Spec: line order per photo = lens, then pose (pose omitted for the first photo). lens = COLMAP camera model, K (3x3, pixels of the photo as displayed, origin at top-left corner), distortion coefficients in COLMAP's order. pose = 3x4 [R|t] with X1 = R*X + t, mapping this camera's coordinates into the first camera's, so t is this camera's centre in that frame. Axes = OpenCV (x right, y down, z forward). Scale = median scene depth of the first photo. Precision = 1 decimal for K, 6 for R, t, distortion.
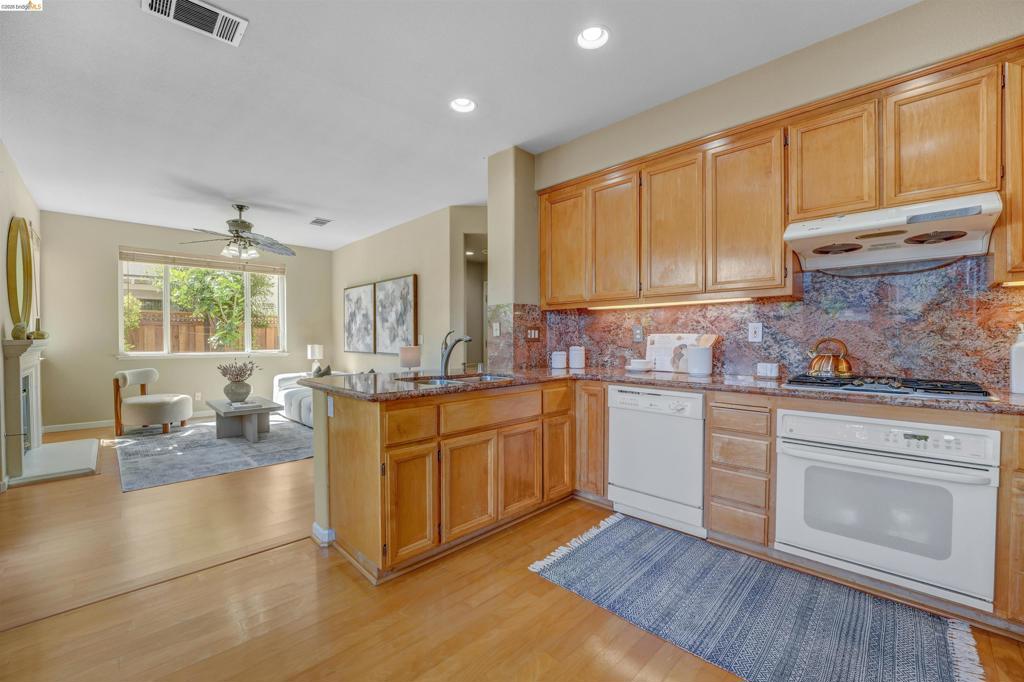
lens RADIAL K [[409.2, 0, 510.1], [0, 409.2, 341.3], [0, 0, 1]] dist [-0.000093, -0.000738]
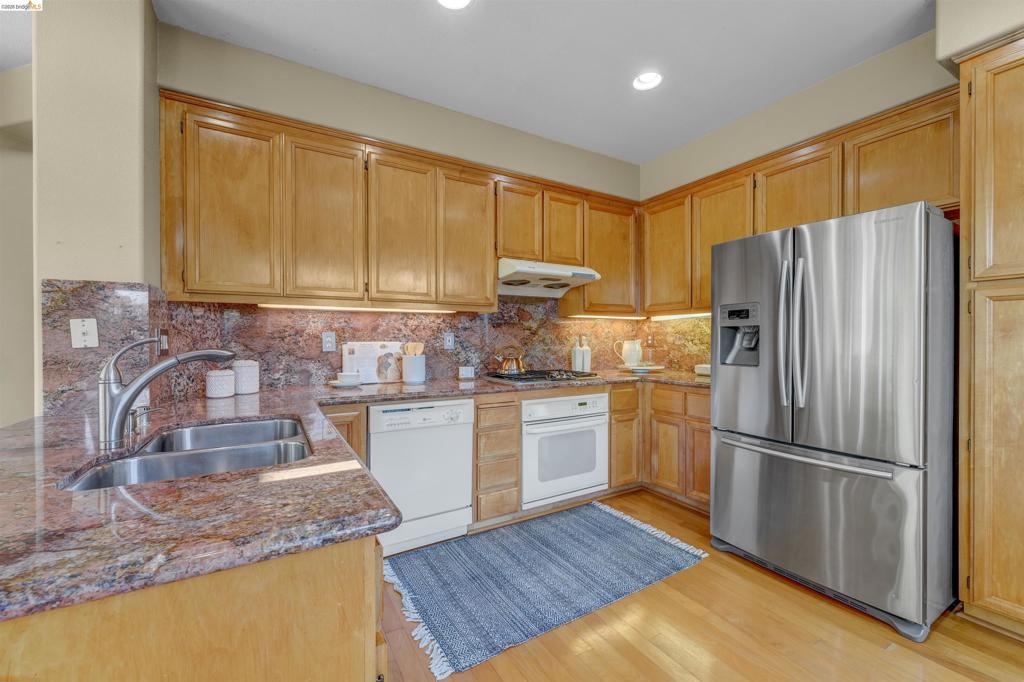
lens RADIAL K [[409.2, 0, 508.5], [0, 409.2, 341.1], [0, 0, 1]] dist [-0.000093, -0.000738]
pose [[0.272712, -0.002204, 0.962093, -0.472698], [0.010628, 0.999943, -0.000722, -0.018810], [-0.962037, 0.010422, 0.272720, 0.540110]]
